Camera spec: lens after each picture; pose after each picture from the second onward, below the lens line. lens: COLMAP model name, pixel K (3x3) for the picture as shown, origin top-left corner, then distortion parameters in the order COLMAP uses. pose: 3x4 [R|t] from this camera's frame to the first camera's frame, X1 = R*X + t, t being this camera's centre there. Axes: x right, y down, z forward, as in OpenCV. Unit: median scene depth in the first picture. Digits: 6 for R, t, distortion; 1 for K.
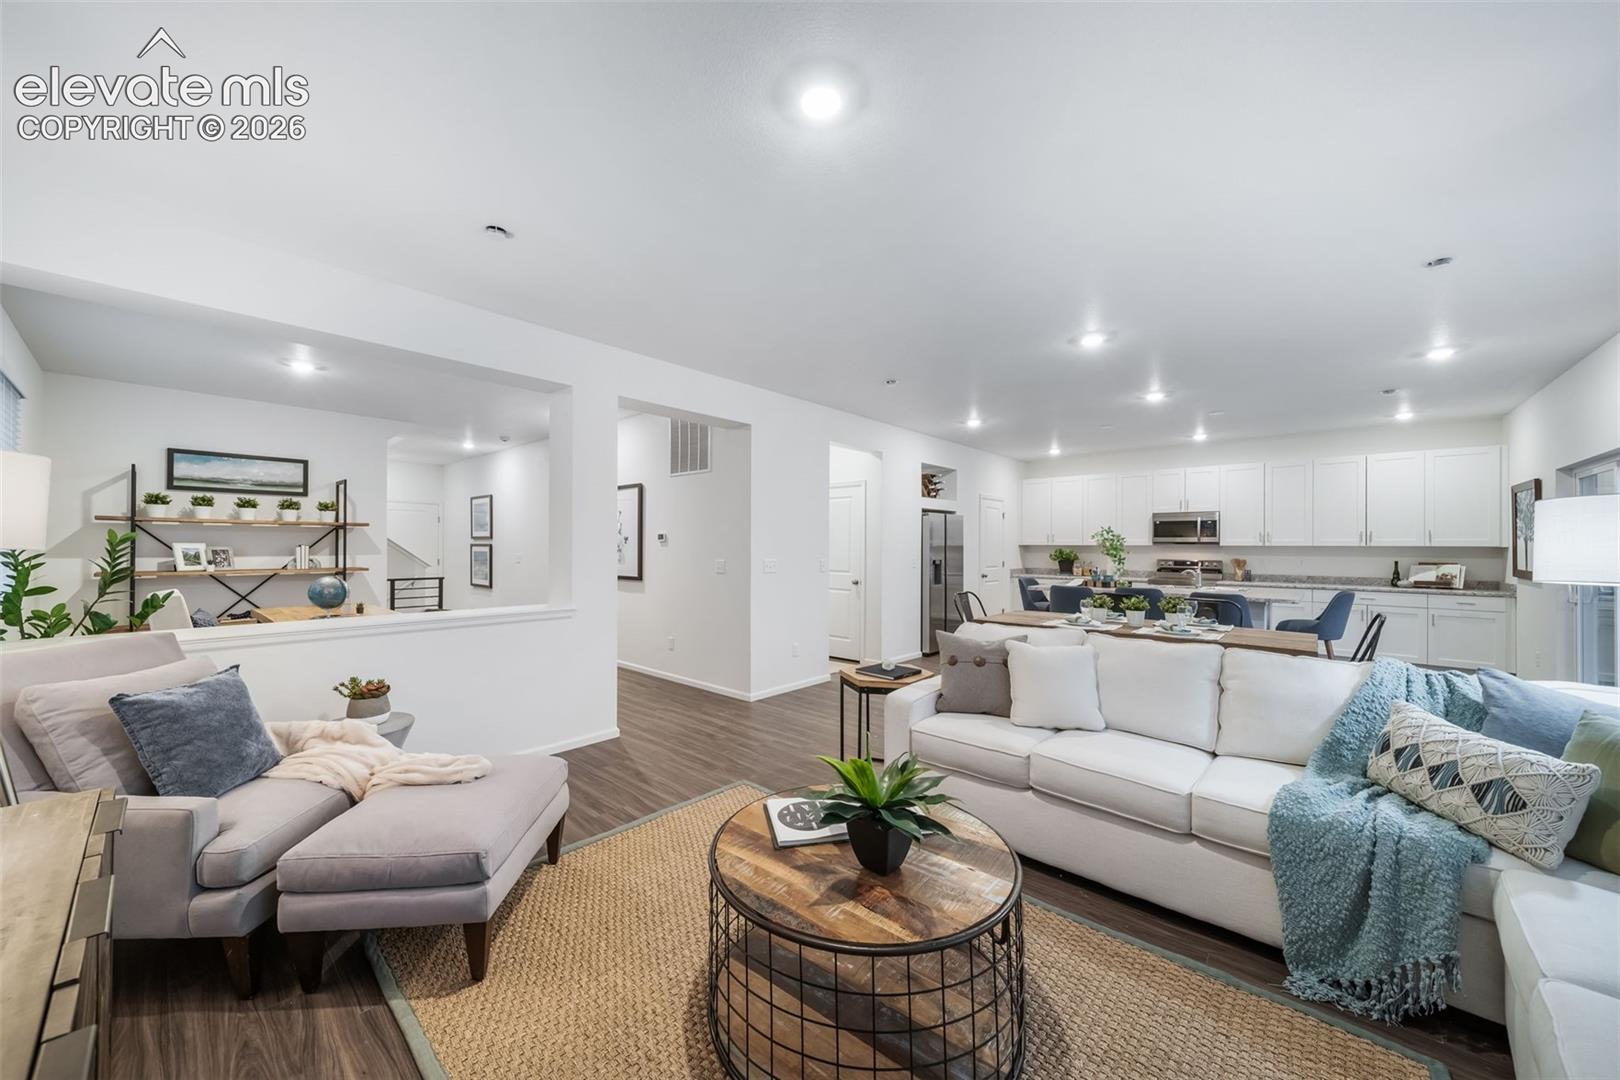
lens RADIAL K [[577.1, 0, 790.7], [0, 577.1, 546.6], [0, 0, 1]] dist [-0.000796, -0.000136]
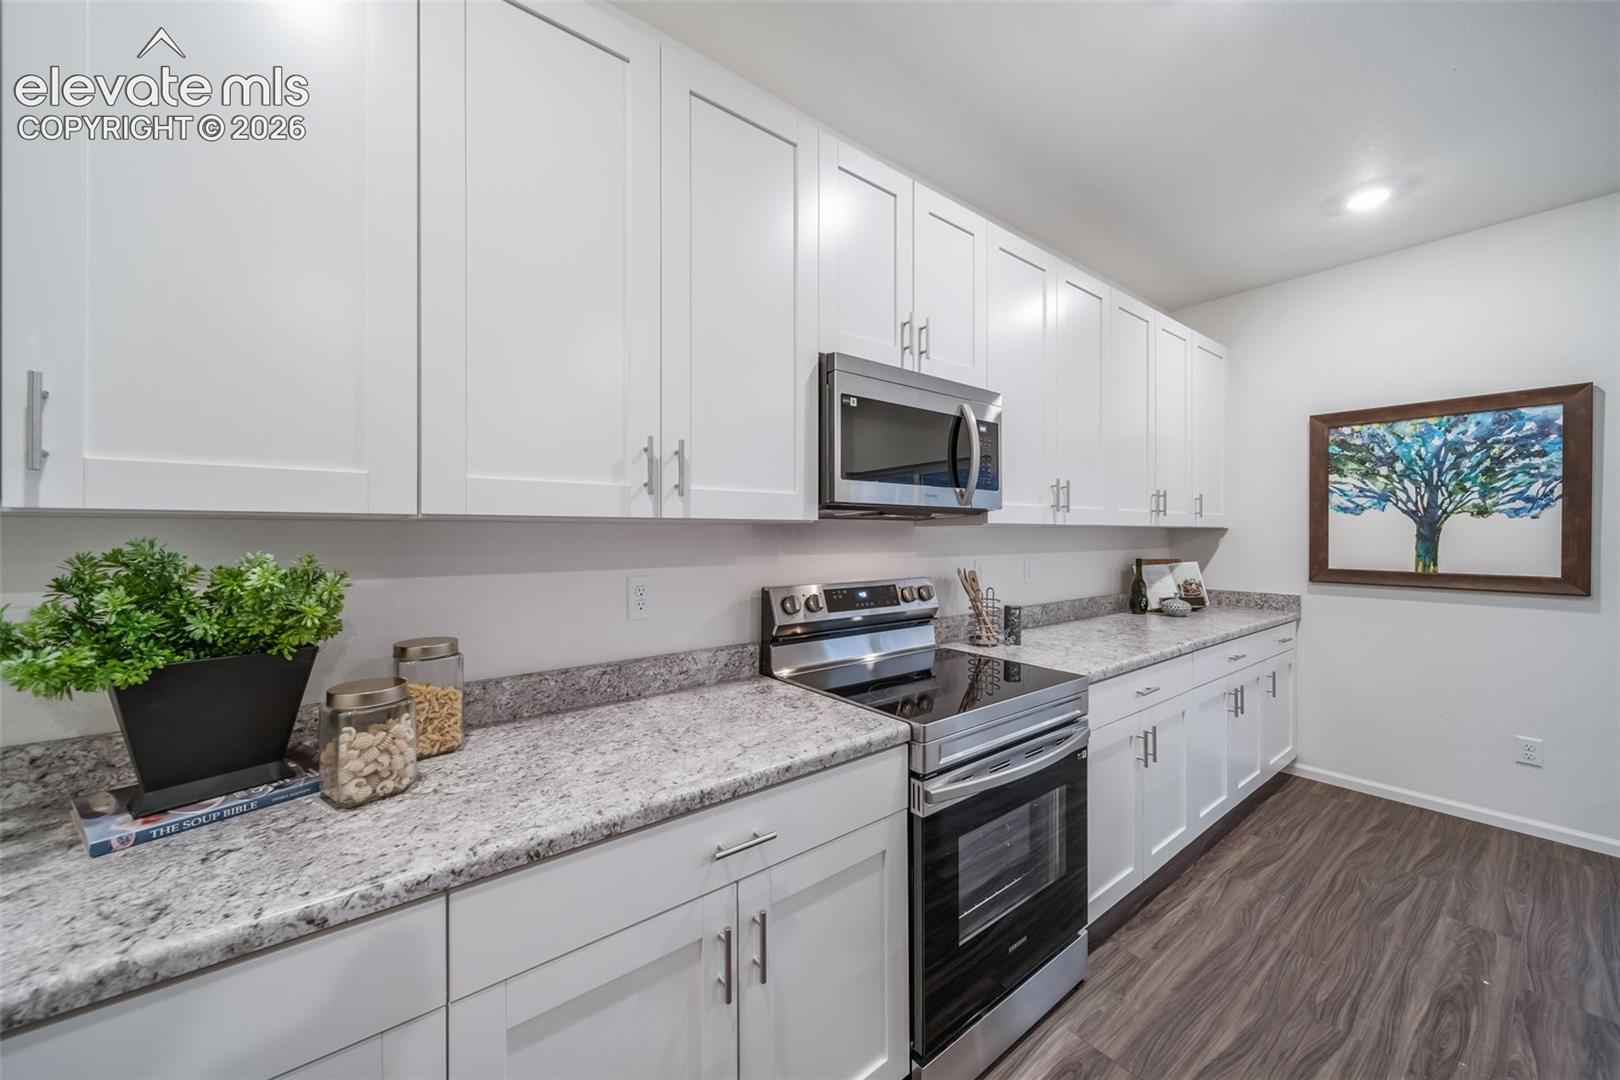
lens RADIAL K [[577.1, 0, 790.7], [0, 577.1, 546.6], [0, 0, 1]] dist [-0.000796, -0.000136]
pose [[0.185690, -0.030131, 0.982146, 0.482028], [0.002328, 0.999540, 0.030224, 0.000857], [-0.982606, -0.003326, 0.185675, 1.071231]]
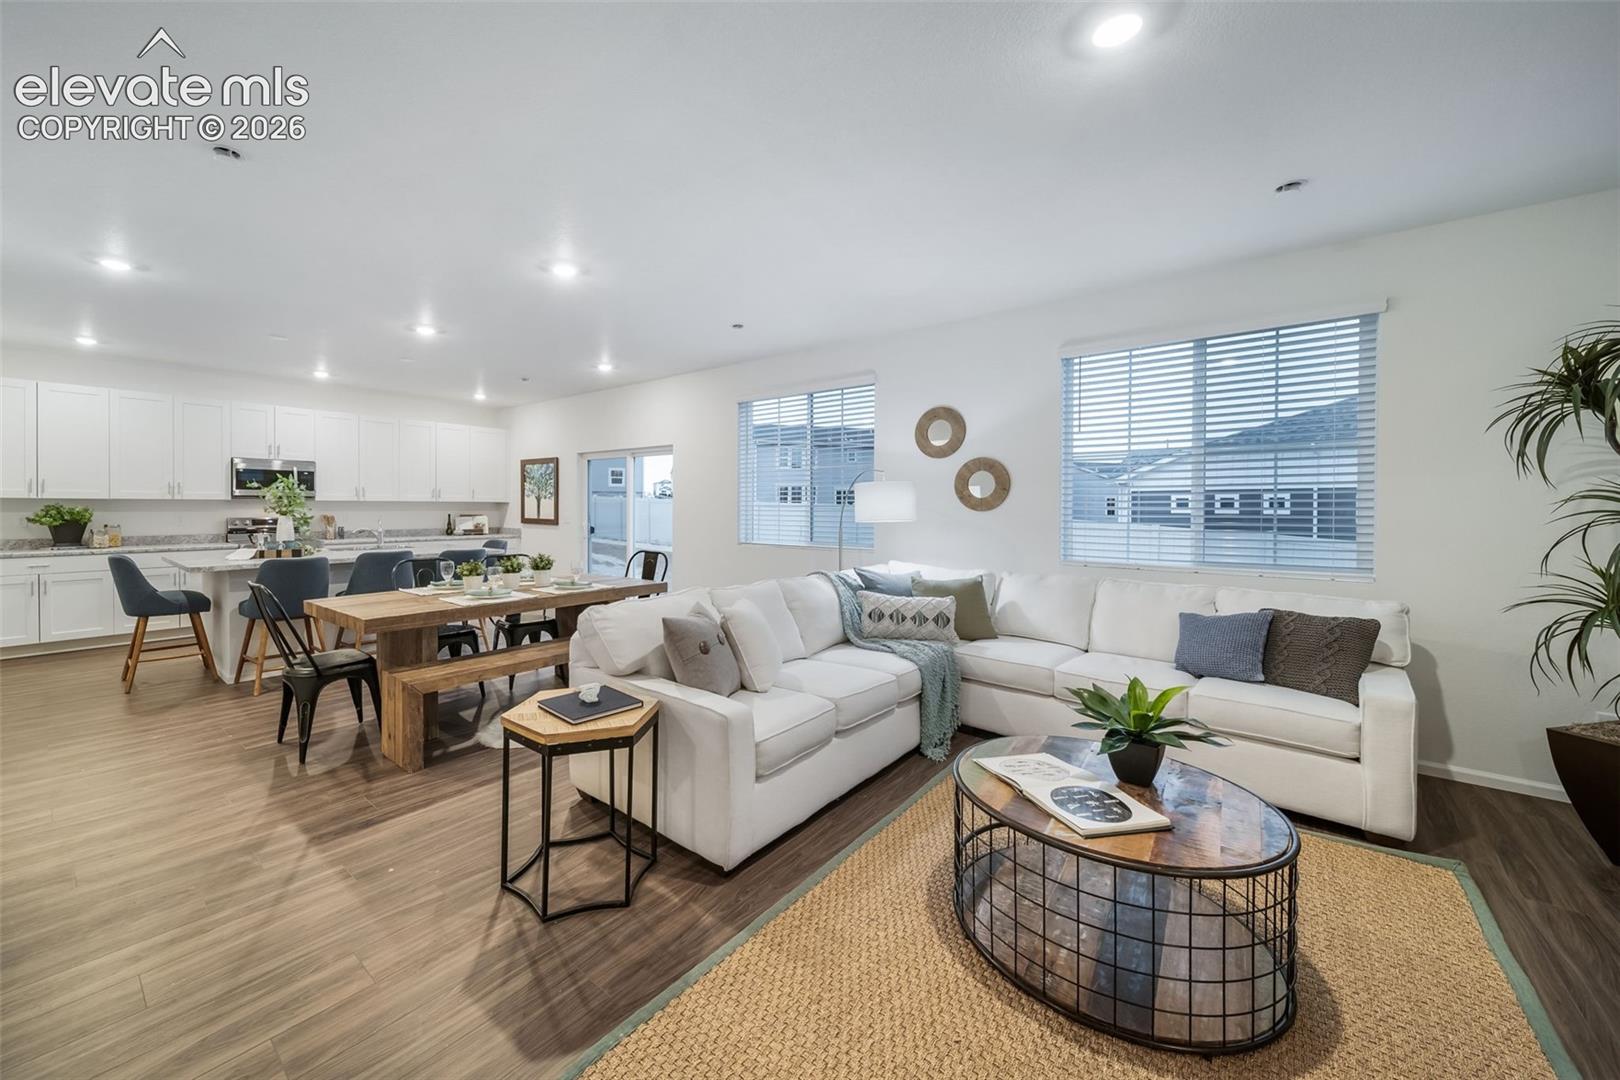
lens RADIAL K [[602.4, 0, 750.6], [0, 602.4, 521.0], [0, 0, 1]] dist [-0.010648, -0.000143]
pose [[-0.028384, -0.030508, 0.999131, -0.204727], [-0.004493, 0.999528, 0.030392, -0.001145], [-0.999587, -0.003627, -0.028507, 0.364422]]
